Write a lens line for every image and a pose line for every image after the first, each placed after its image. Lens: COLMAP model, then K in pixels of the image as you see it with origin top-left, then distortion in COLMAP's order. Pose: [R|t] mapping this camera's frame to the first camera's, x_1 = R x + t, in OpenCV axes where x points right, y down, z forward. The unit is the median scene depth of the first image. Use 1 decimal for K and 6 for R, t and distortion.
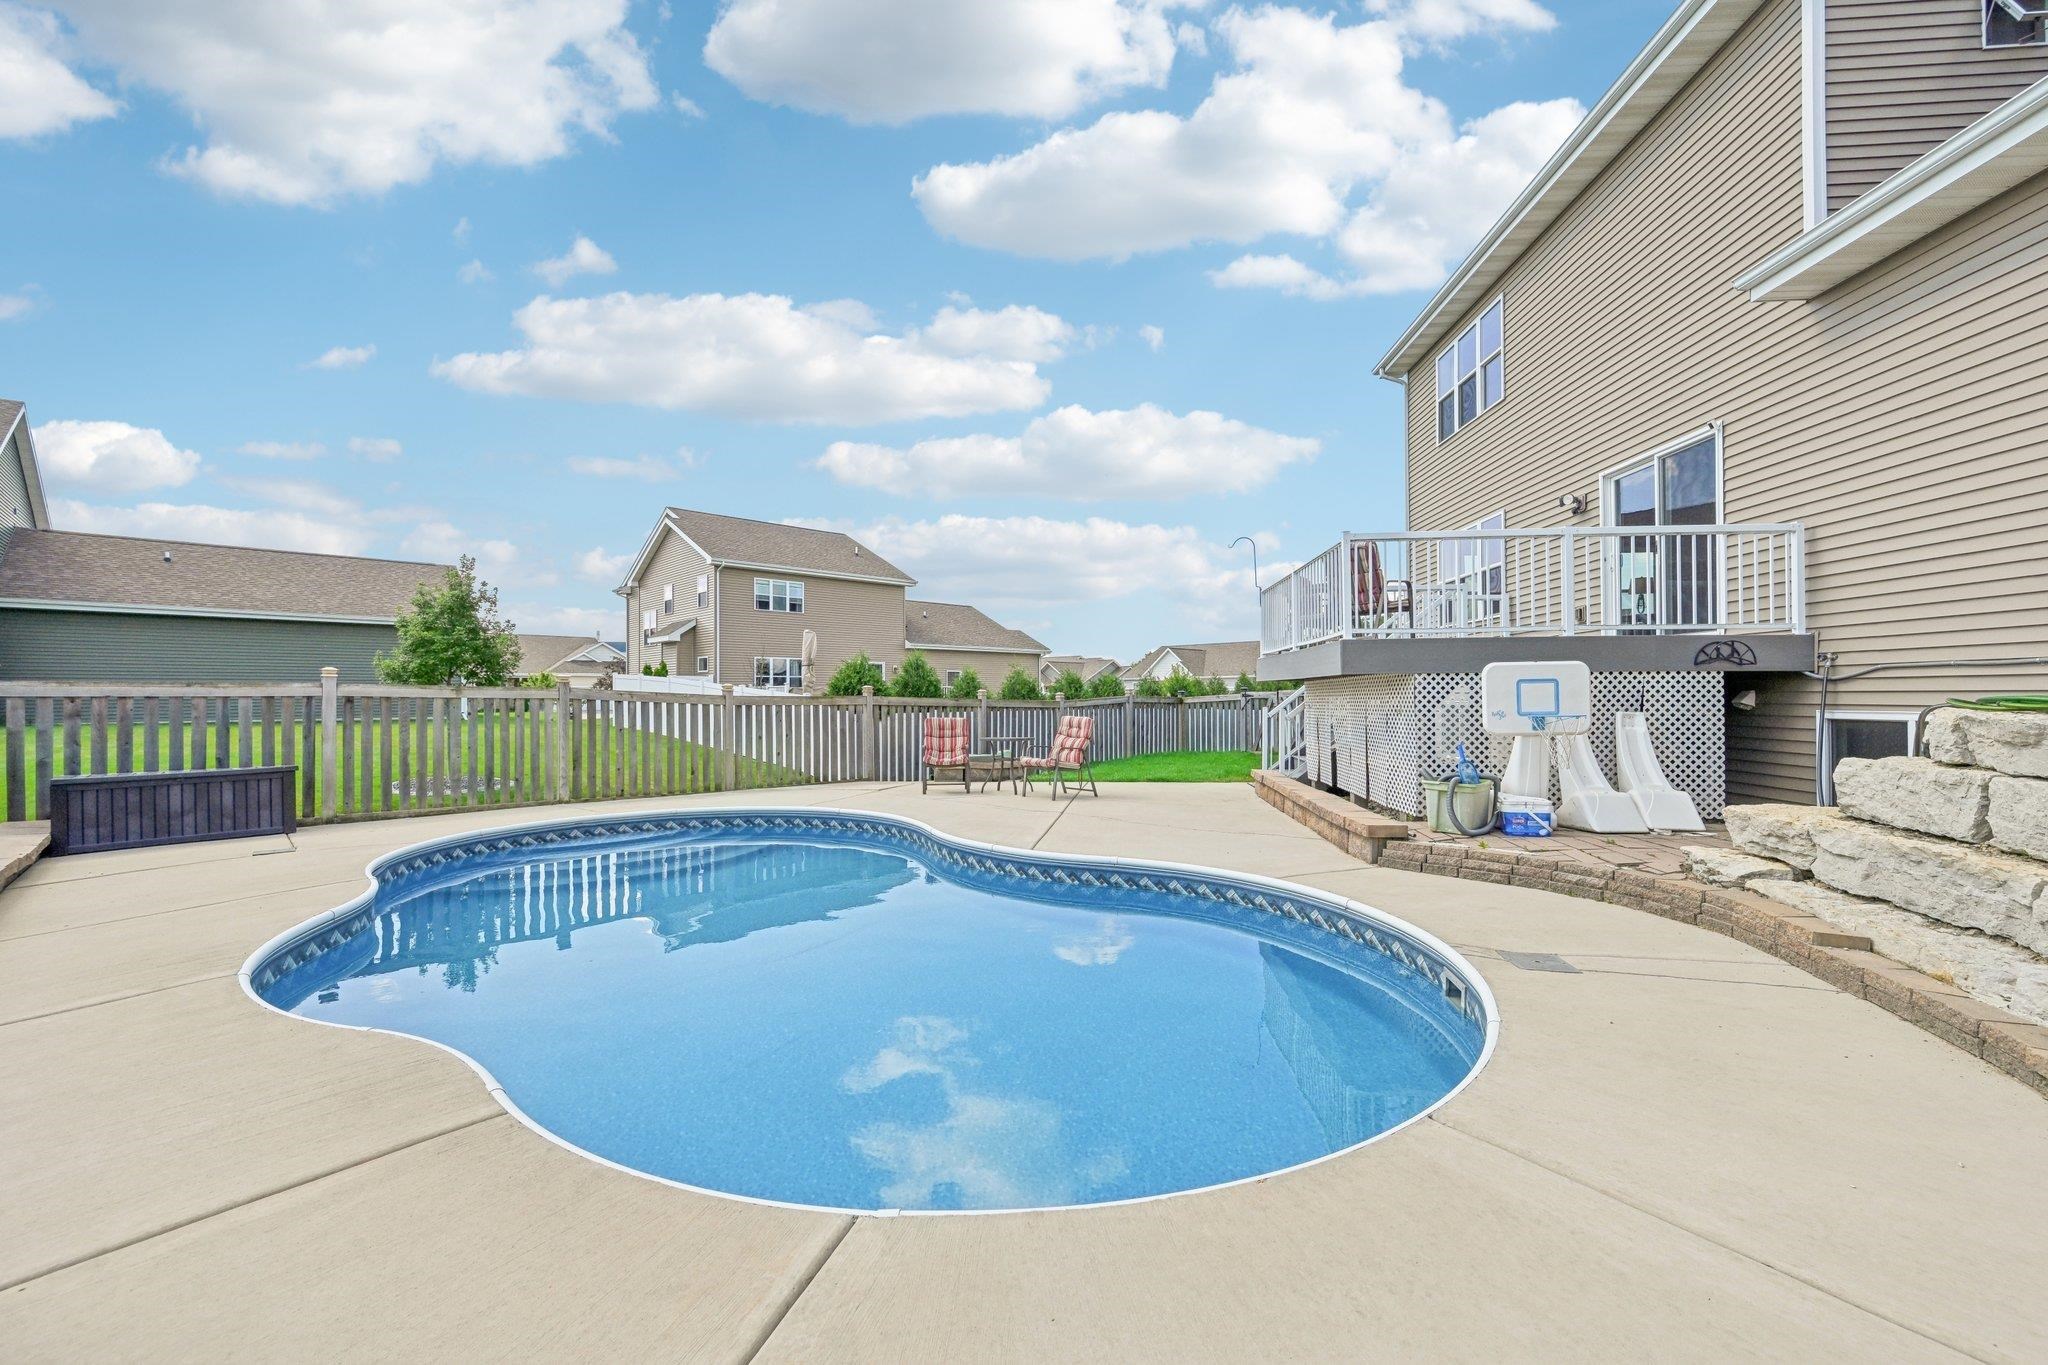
lens RADIAL K [[824.2, 0, 1033.2], [0, 824.2, 689.4], [0, 0, 1]] dist [0.000083, 0.000092]
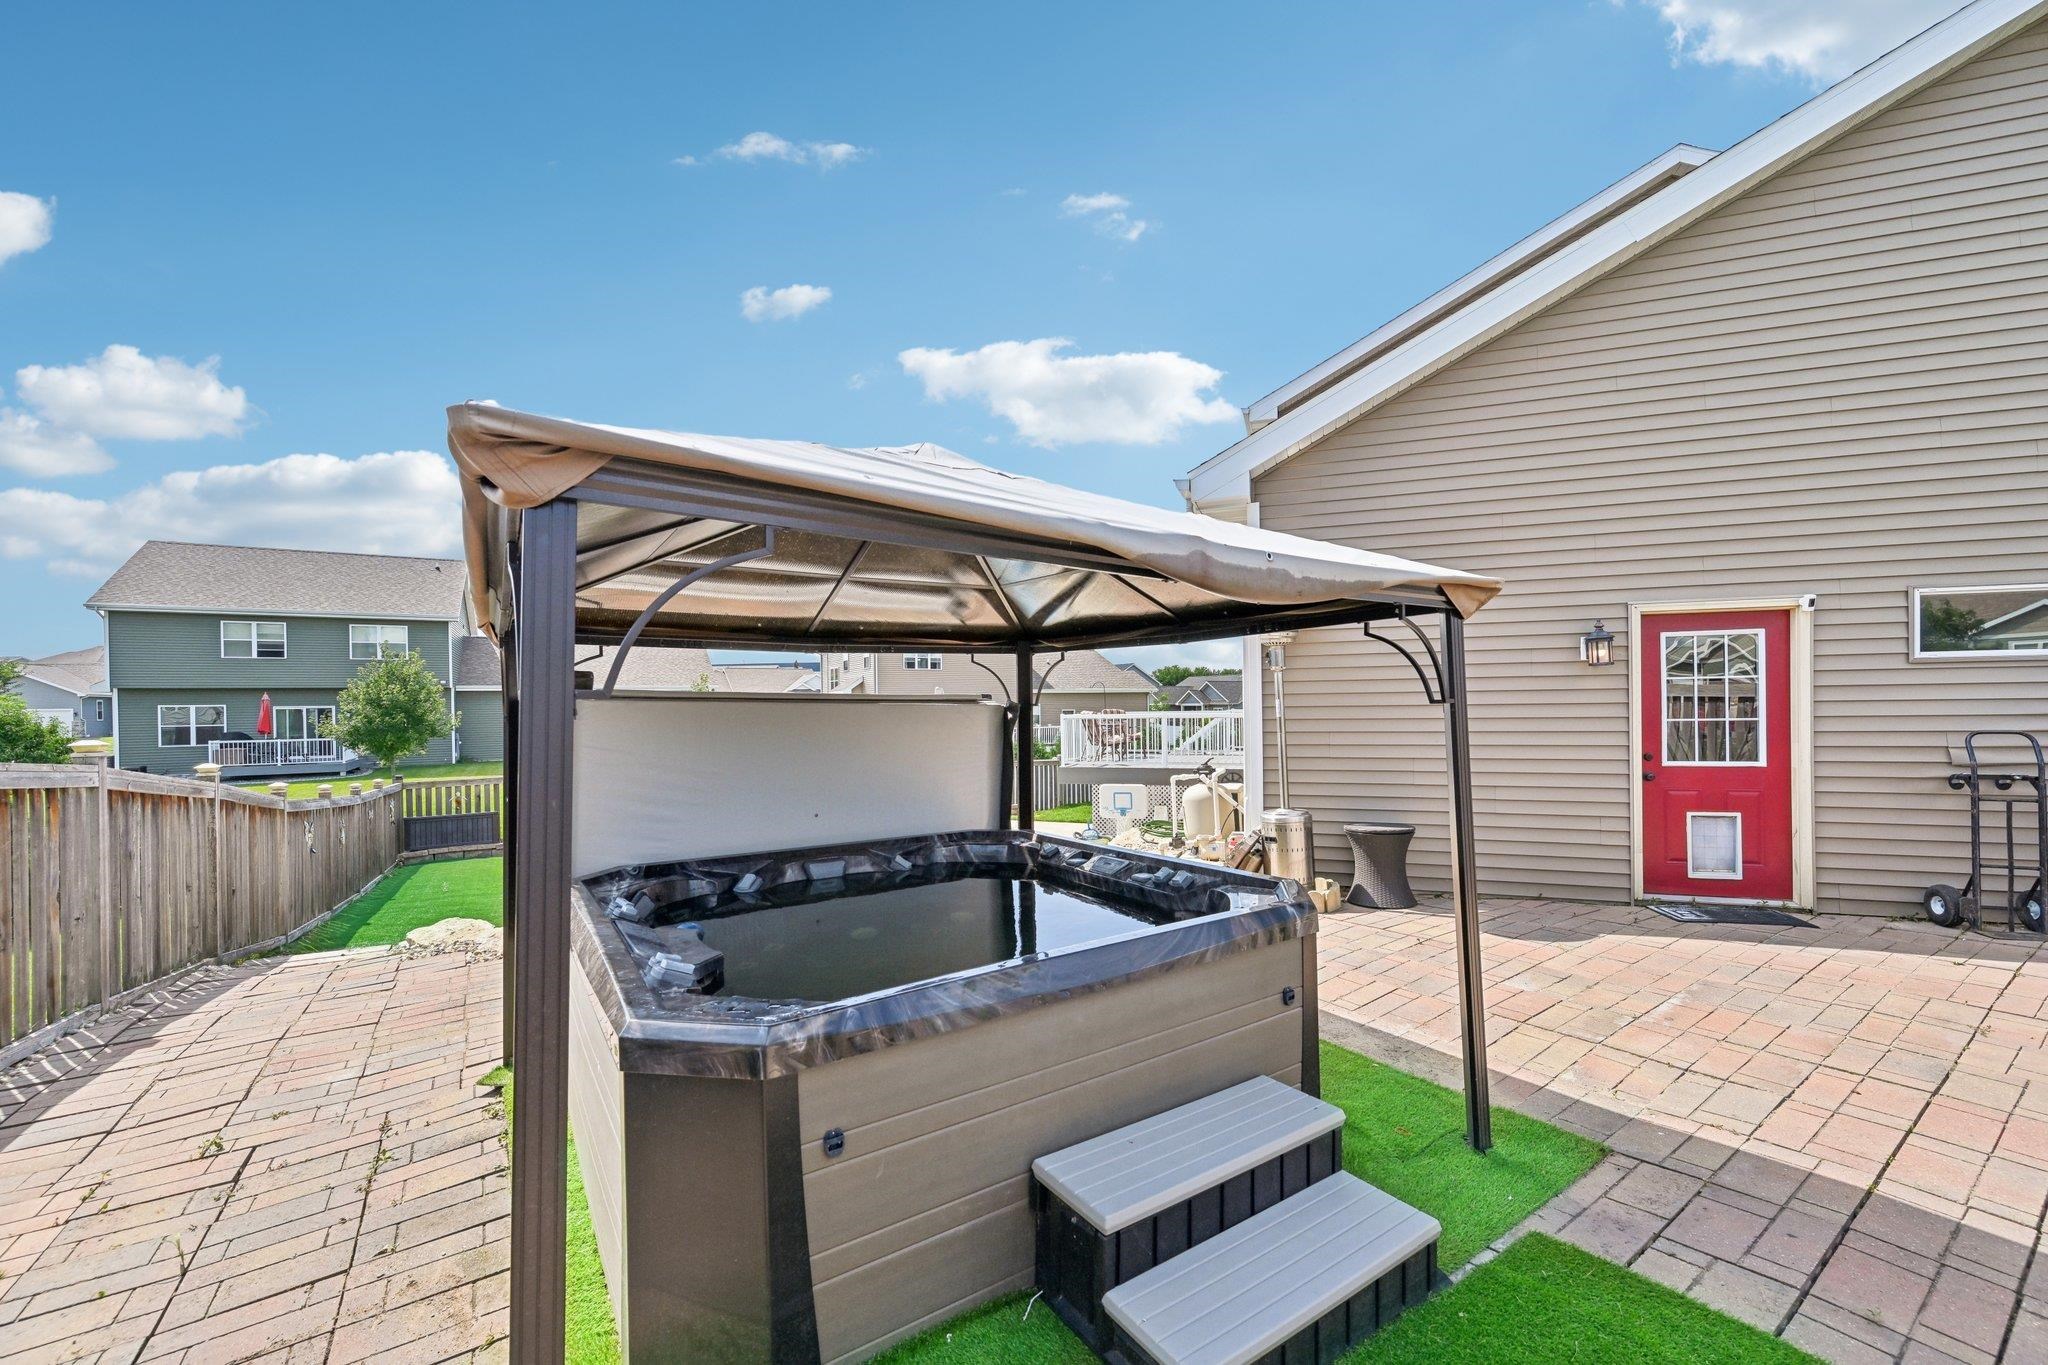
lens RADIAL K [[838.8, 0, 1027.4], [0, 838.8, 701.8], [0, 0, 1]] dist [-0.000097, 0.000029]
pose [[0.967674, -0.009117, -0.252040, 0.471301], [0.011555, 0.999900, 0.008195, -0.136340], [0.251940, -0.010842, 0.967682, -0.602383]]
